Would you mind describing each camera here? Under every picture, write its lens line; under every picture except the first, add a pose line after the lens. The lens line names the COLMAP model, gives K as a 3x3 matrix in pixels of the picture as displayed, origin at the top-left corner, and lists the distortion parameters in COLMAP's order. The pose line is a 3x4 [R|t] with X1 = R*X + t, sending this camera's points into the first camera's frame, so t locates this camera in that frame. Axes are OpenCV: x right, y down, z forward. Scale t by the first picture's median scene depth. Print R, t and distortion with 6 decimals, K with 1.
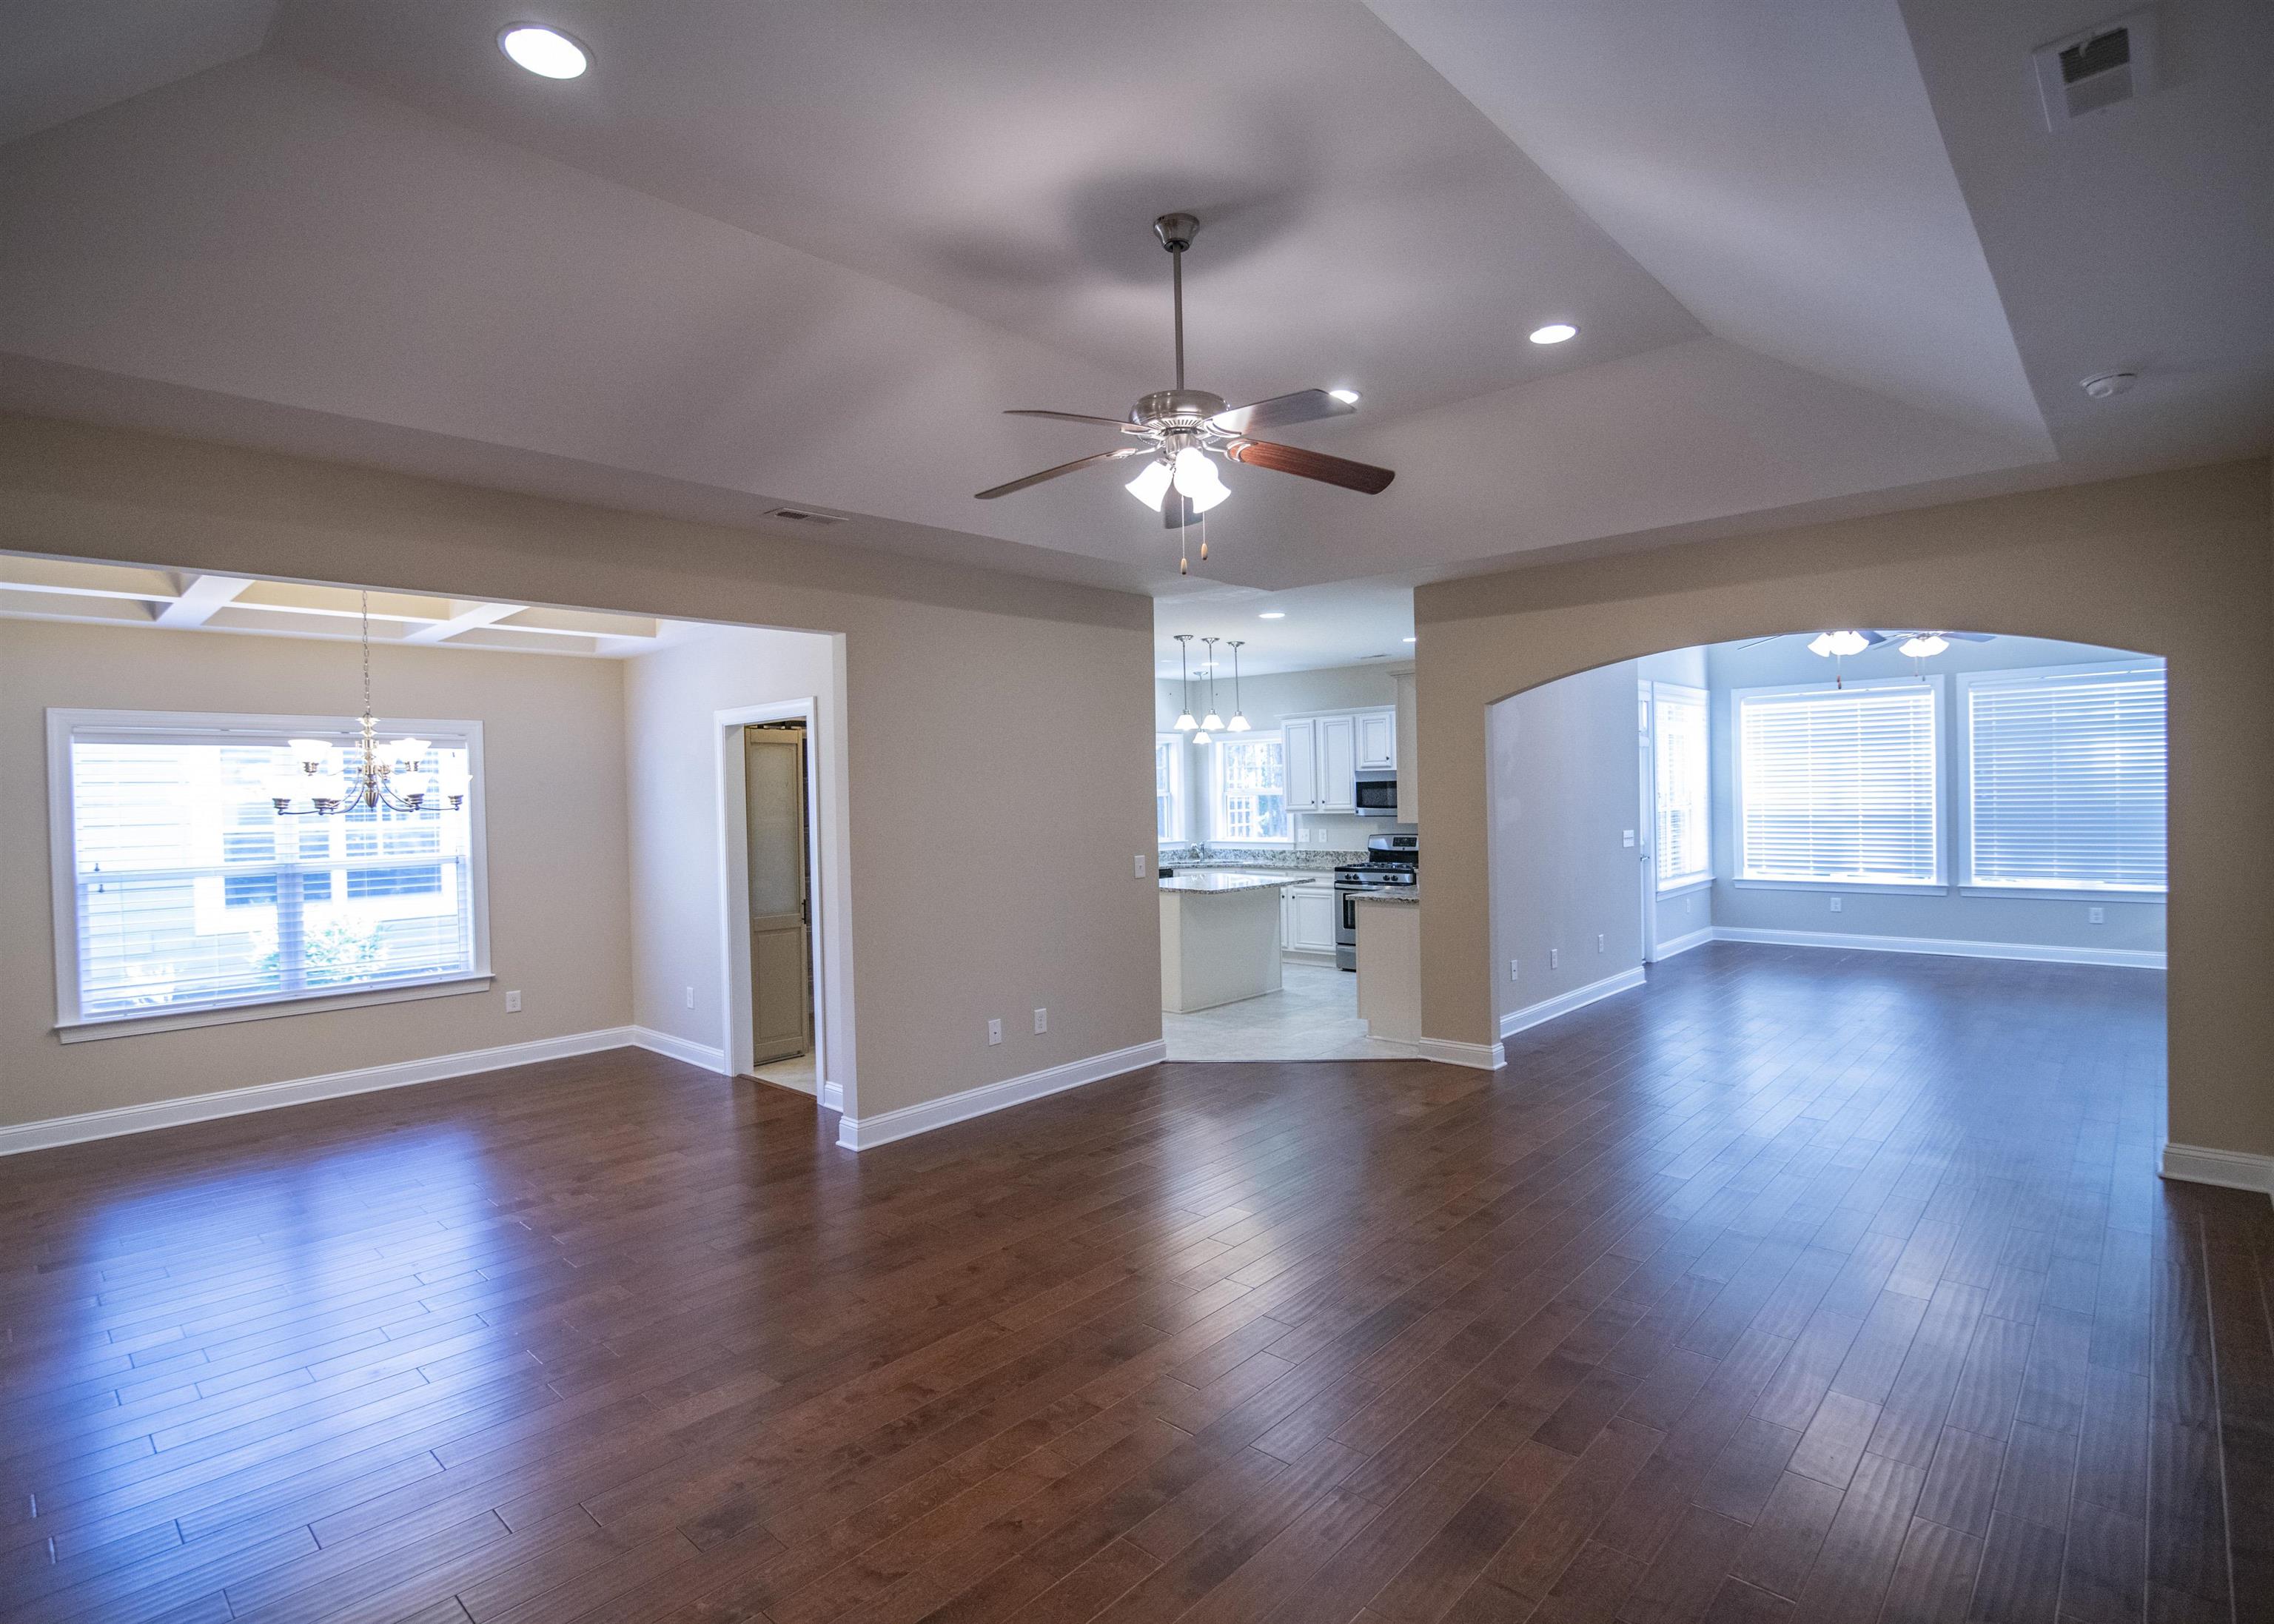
lens RADIAL K [[1119.0, 0, 1144.8], [0, 1119.0, 809.7], [0, 0, 1]] dist [-0.018446, 0.002088]
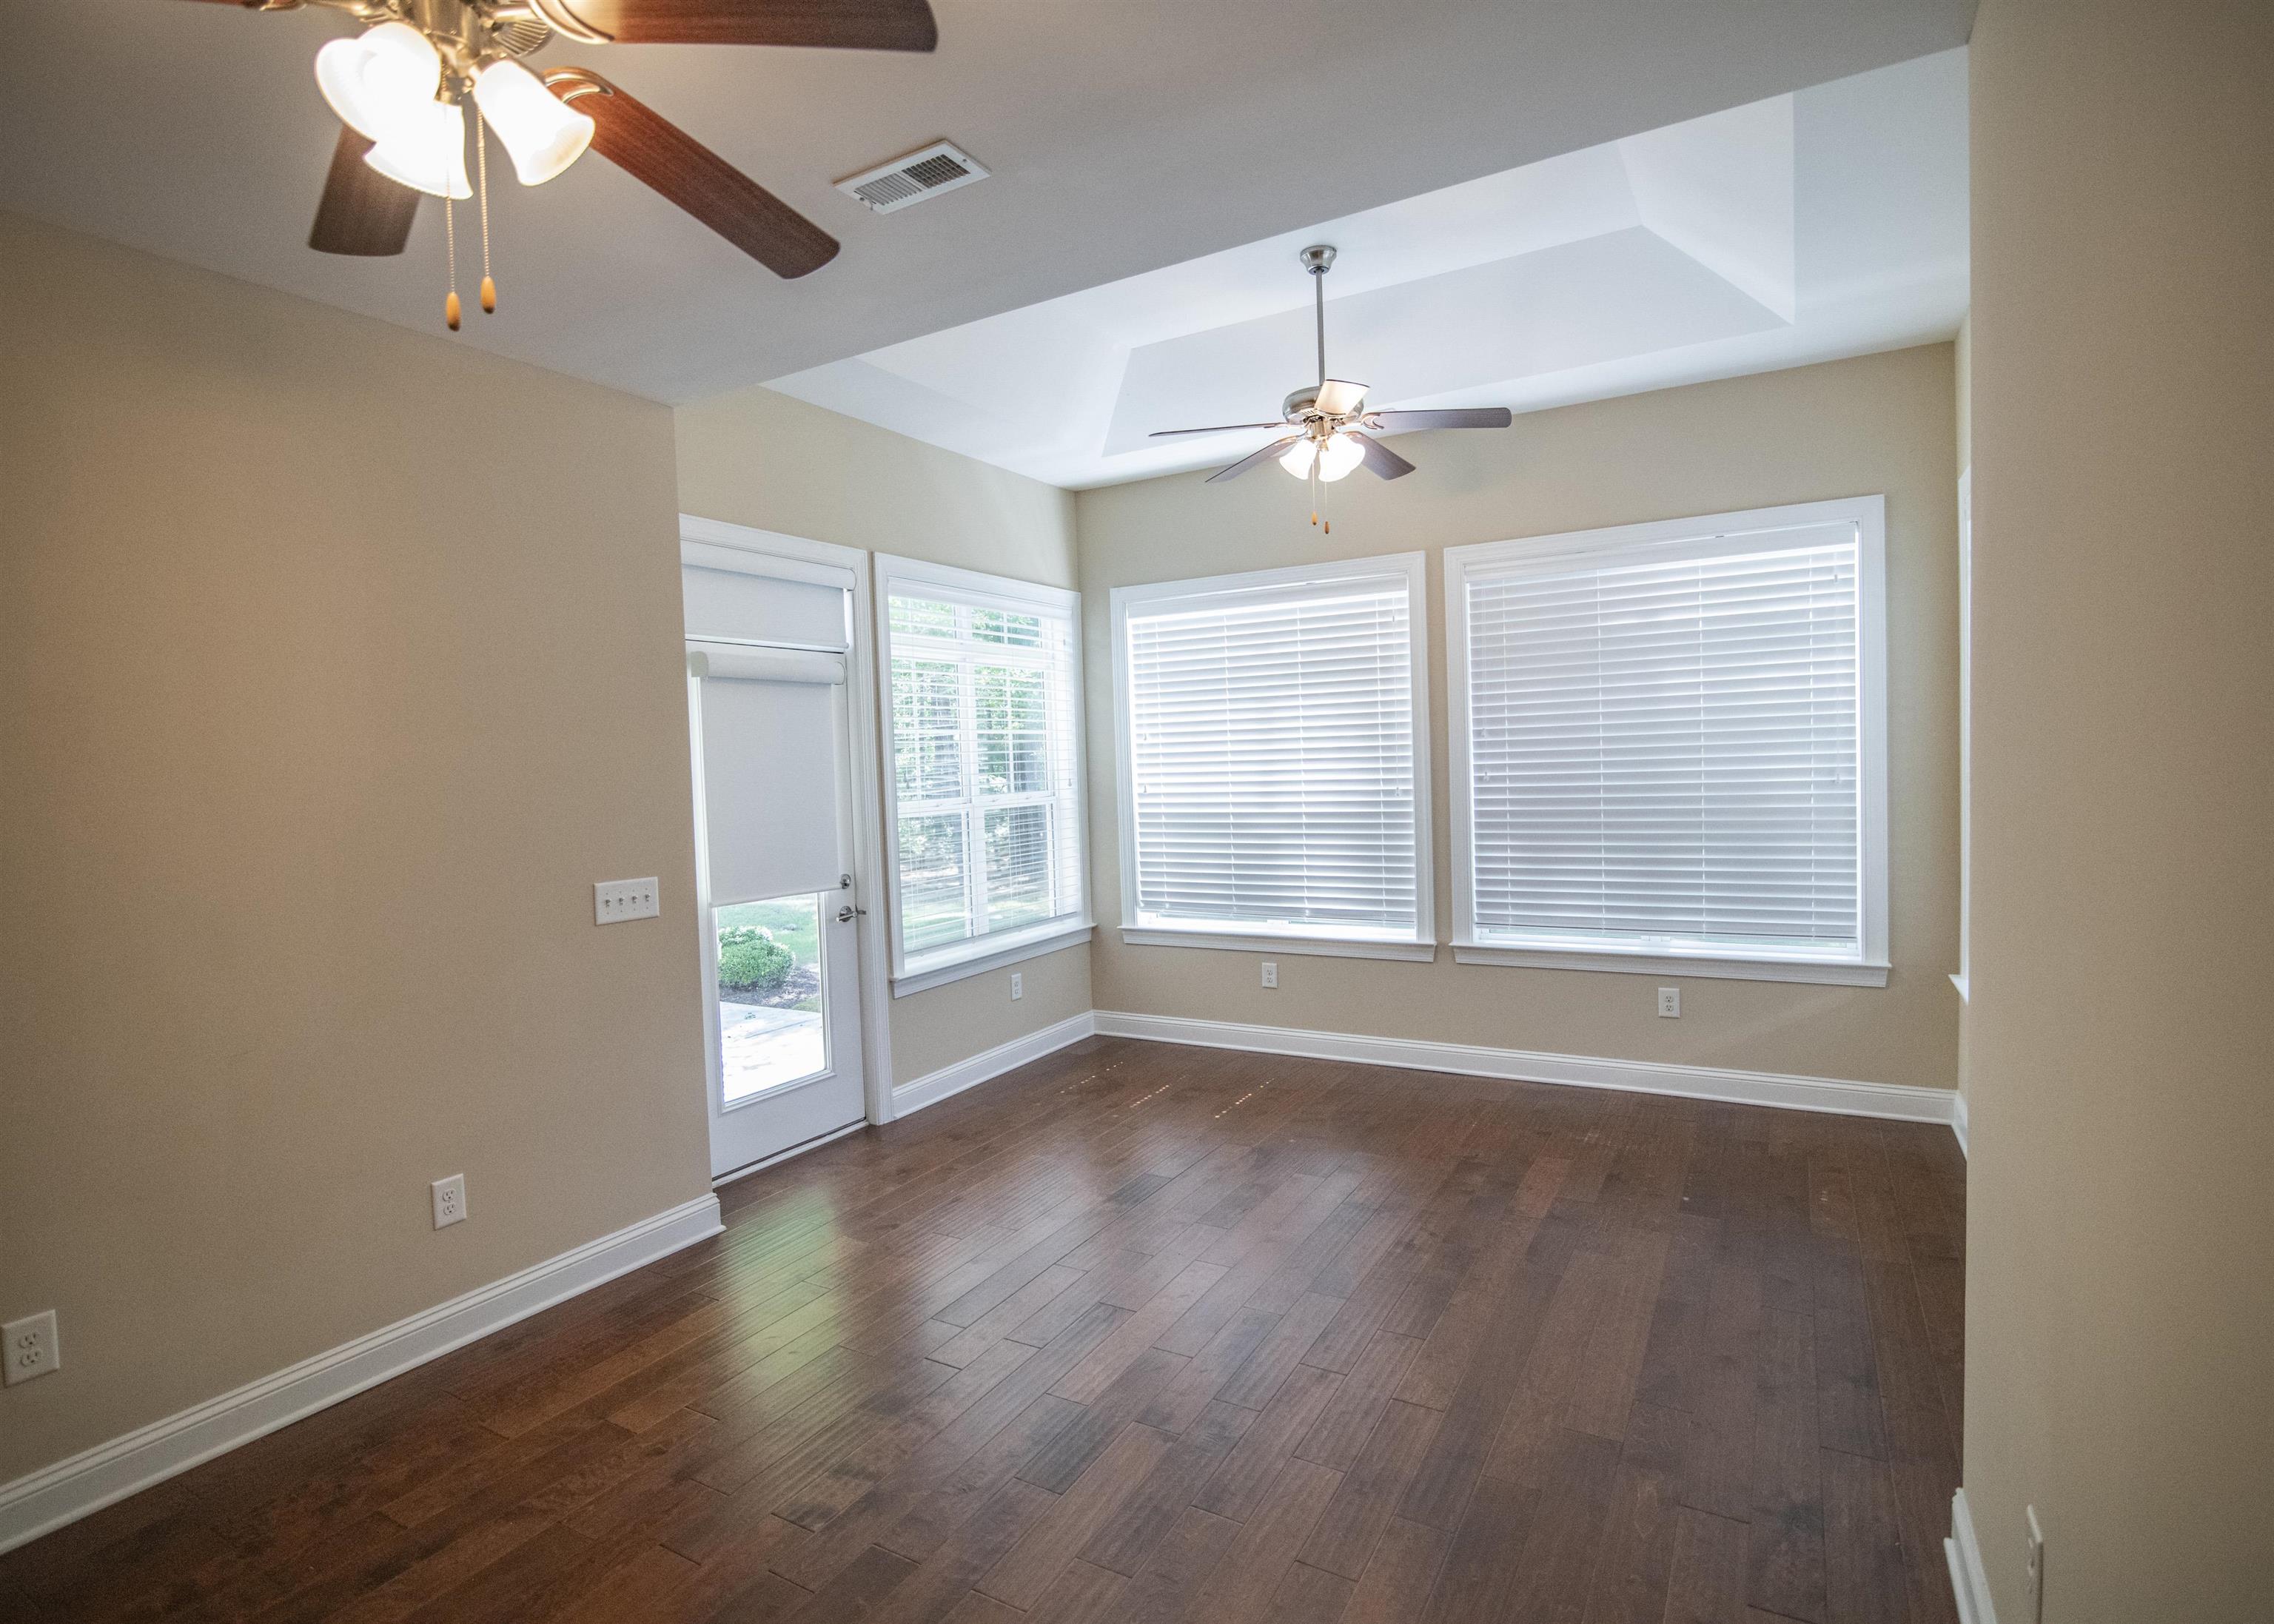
lens RADIAL K [[1119.0, 0, 1147.3], [0, 1119.0, 813.3], [0, 0, 1]] dist [-0.018446, 0.002088]
pose [[0.975040, -0.021453, 0.220990, 0.455545], [0.015406, 0.999459, 0.029048, -0.012748], [-0.221493, -0.024919, 0.974843, 0.487163]]
